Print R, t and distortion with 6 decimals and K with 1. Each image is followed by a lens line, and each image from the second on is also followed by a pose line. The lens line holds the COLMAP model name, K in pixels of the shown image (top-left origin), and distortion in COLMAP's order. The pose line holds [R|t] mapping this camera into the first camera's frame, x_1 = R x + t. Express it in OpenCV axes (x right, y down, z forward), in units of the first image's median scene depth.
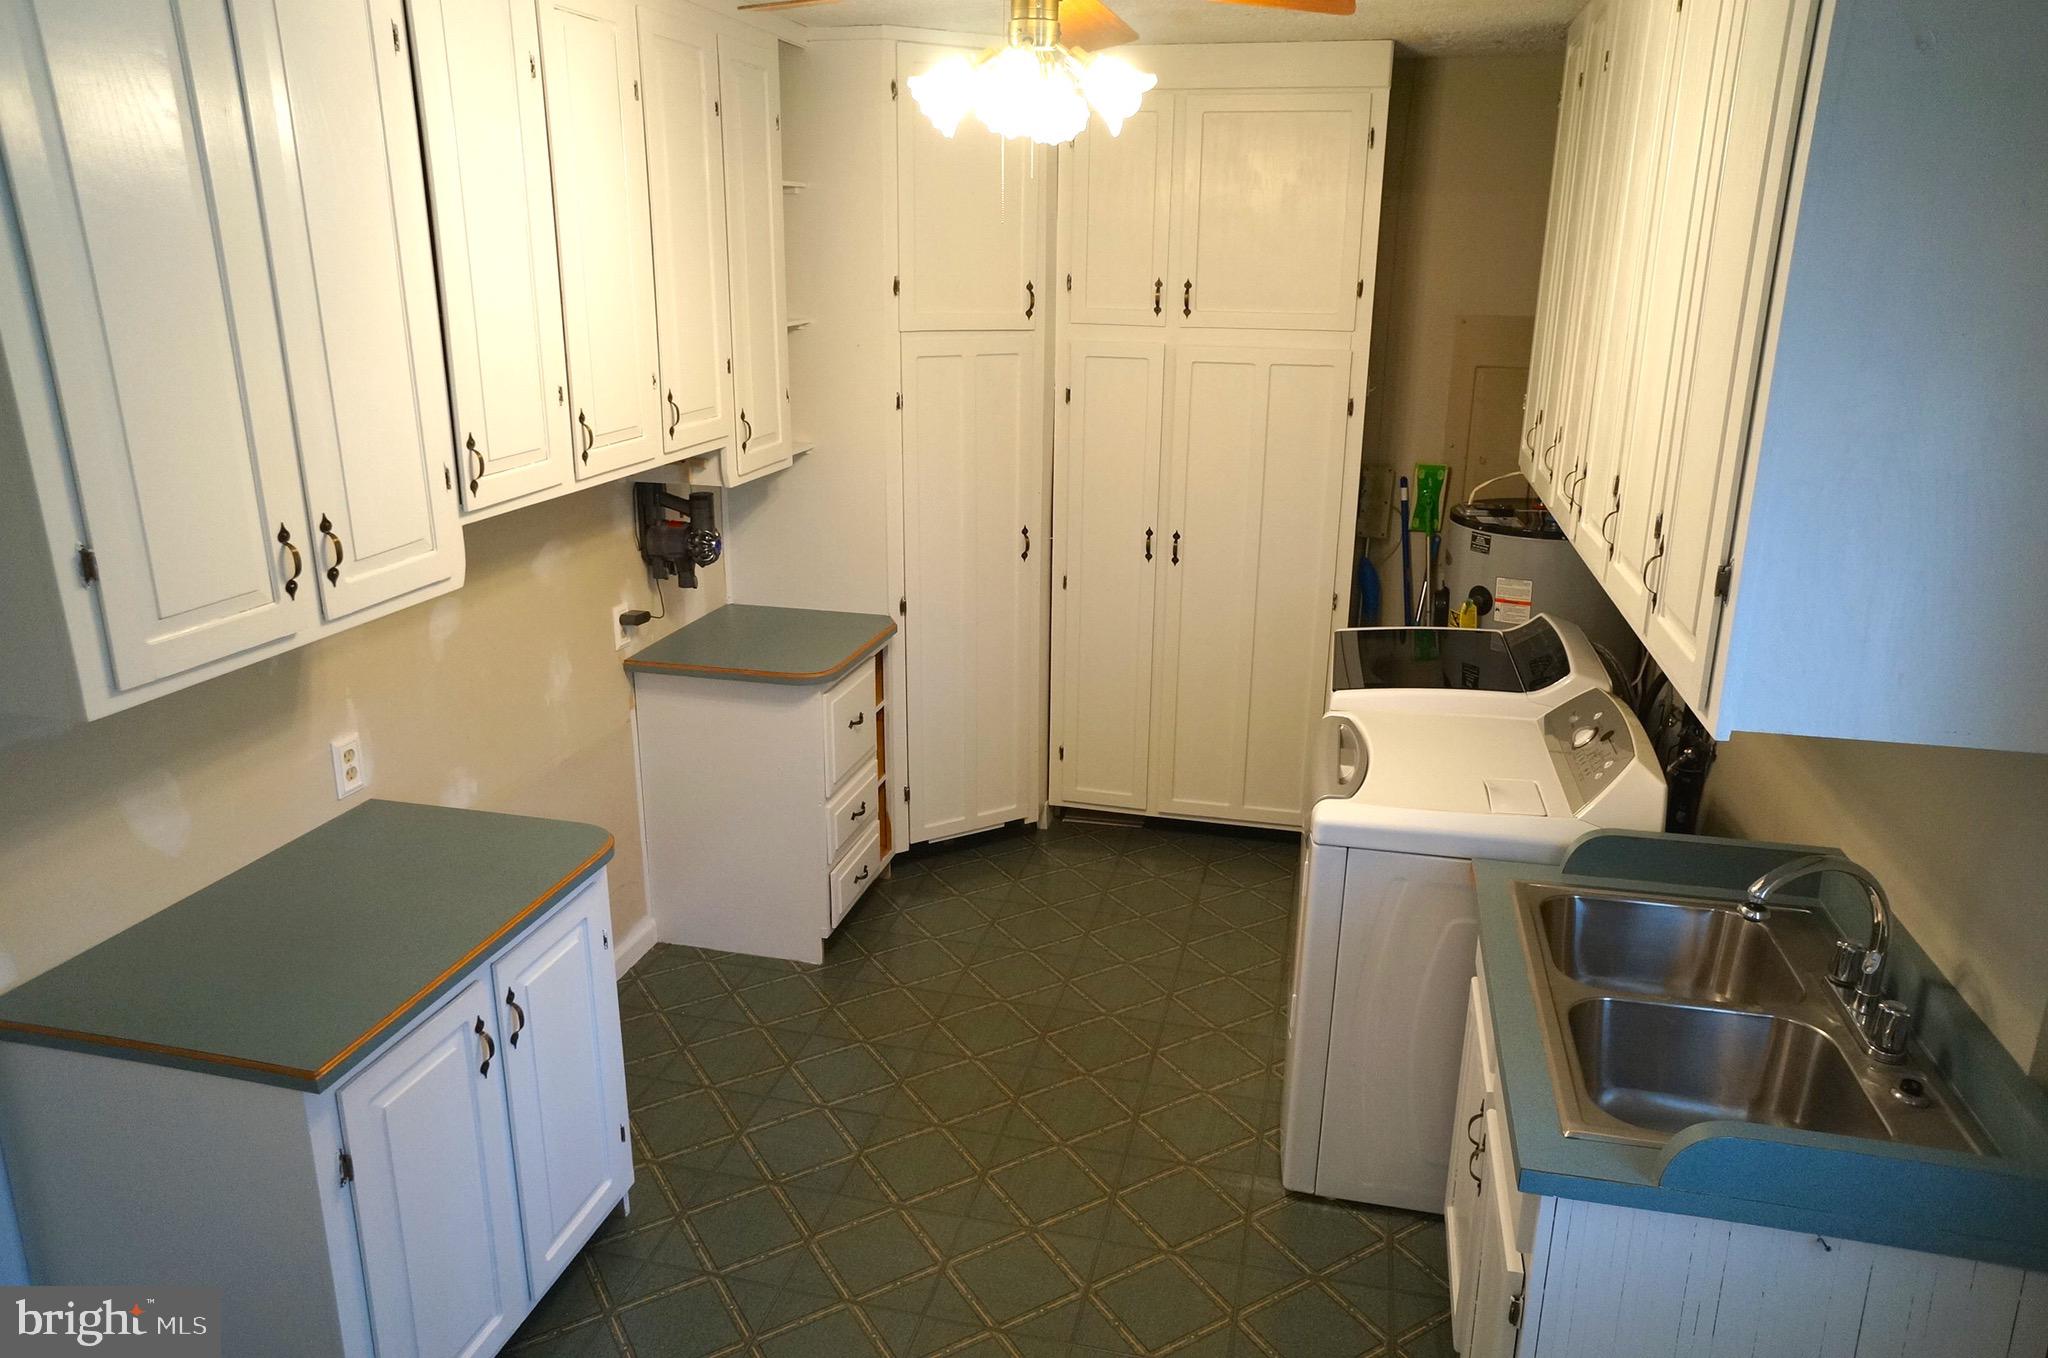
lens RADIAL K [[1379.8, 0, 1021.3], [0, 1379.8, 679.6], [0, 0, 1]] dist [-0.068377, 0.092186]
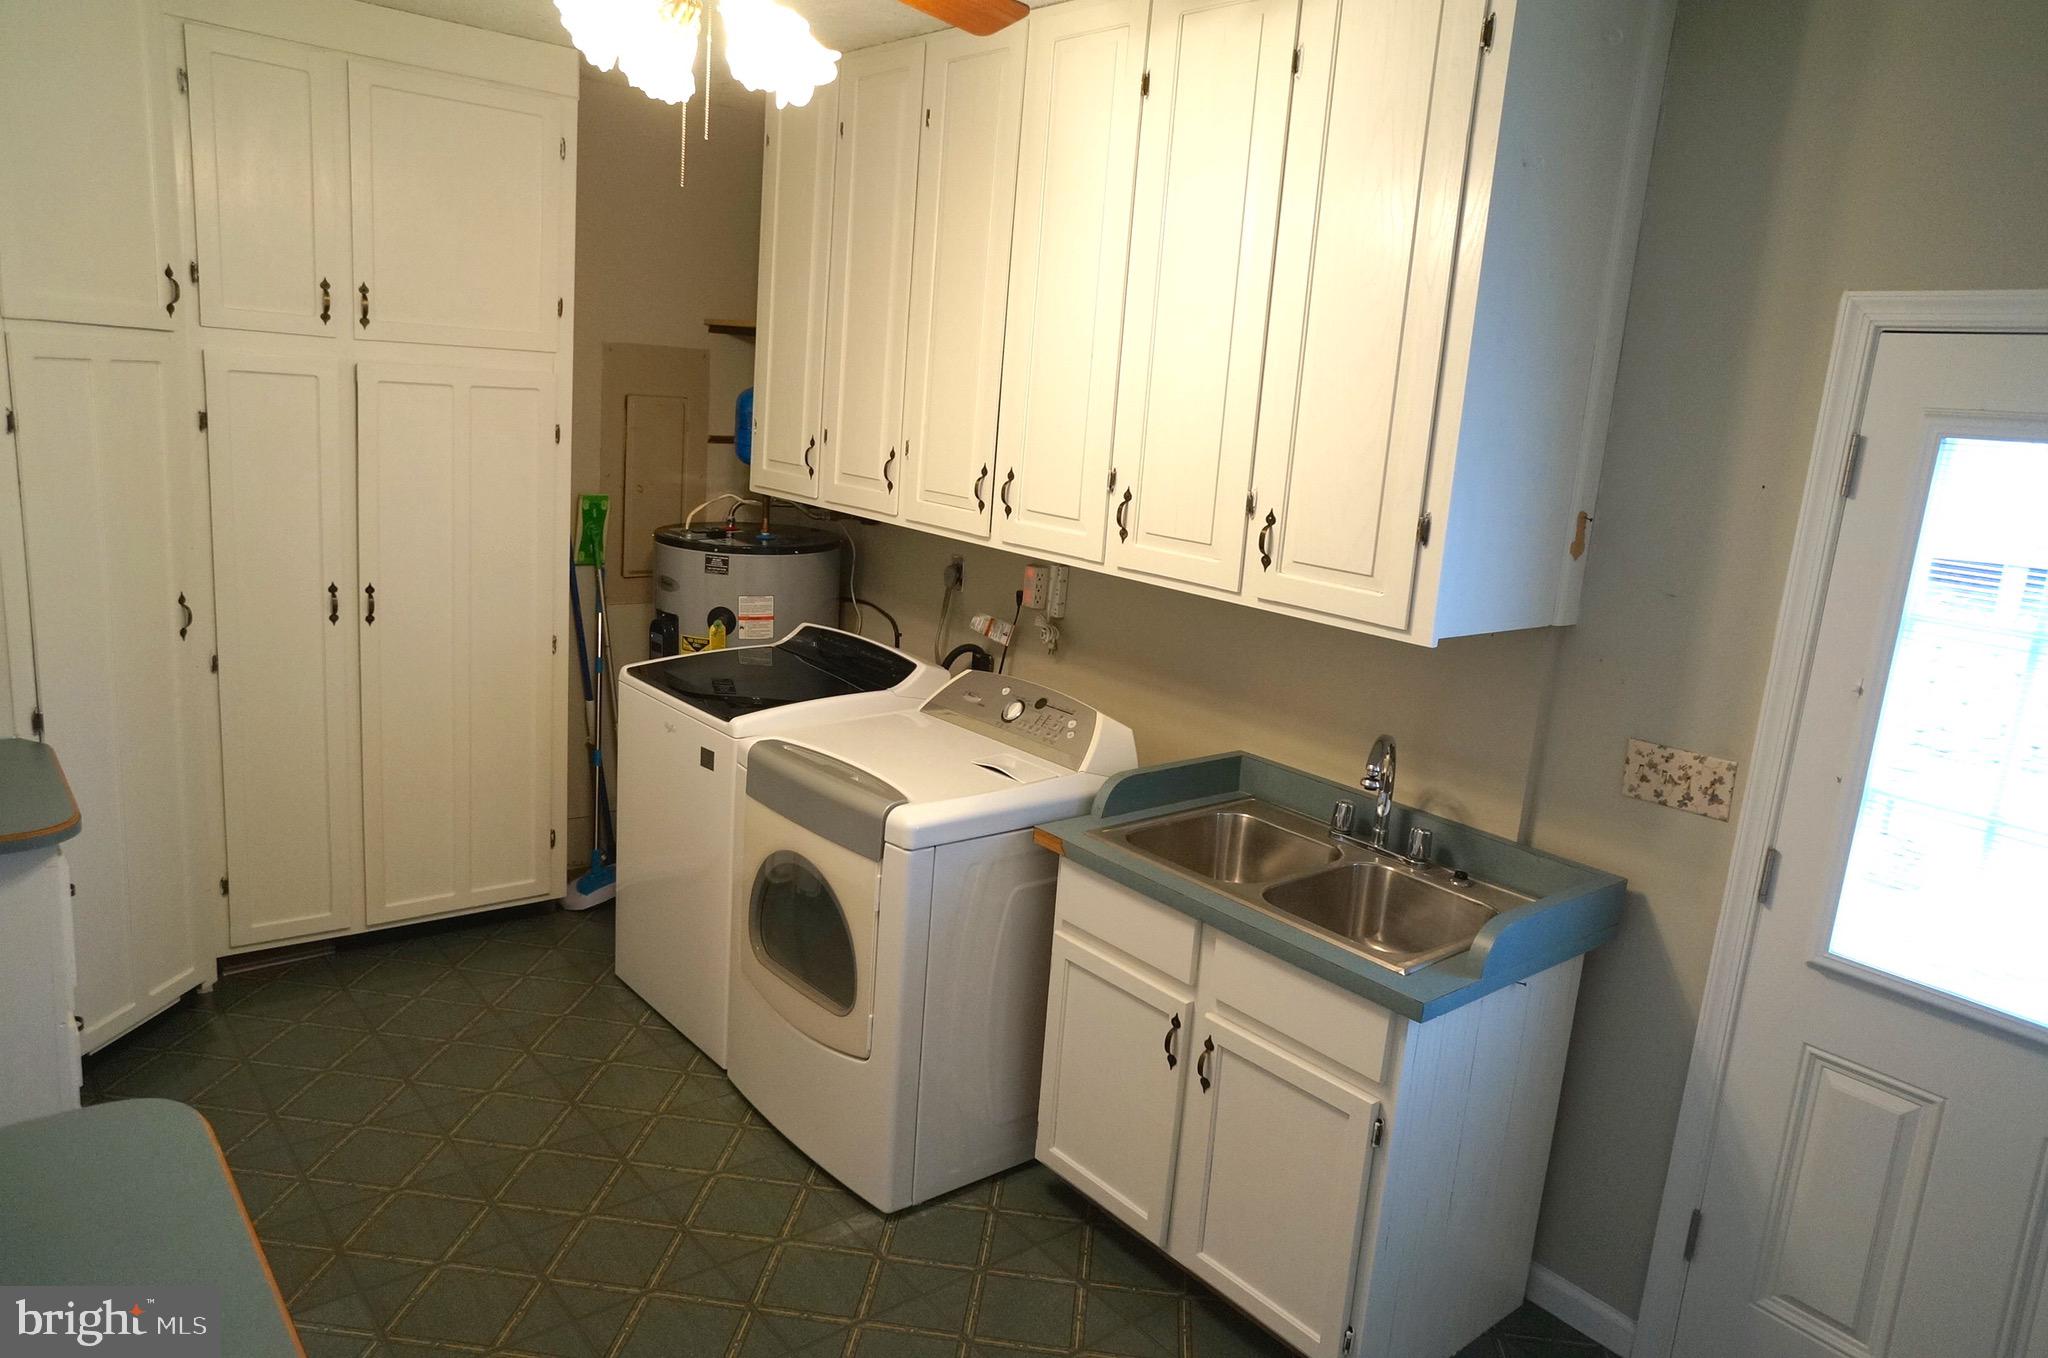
lens RADIAL K [[1379.8, 0, 1025.9], [0, 1379.8, 681.1], [0, 0, 1]] dist [-0.068377, 0.092186]
pose [[0.596920, -0.138101, 0.790326, -0.336758], [0.168021, 0.984748, 0.045171, -0.021929], [-0.784510, 0.105828, 0.611019, 0.203694]]
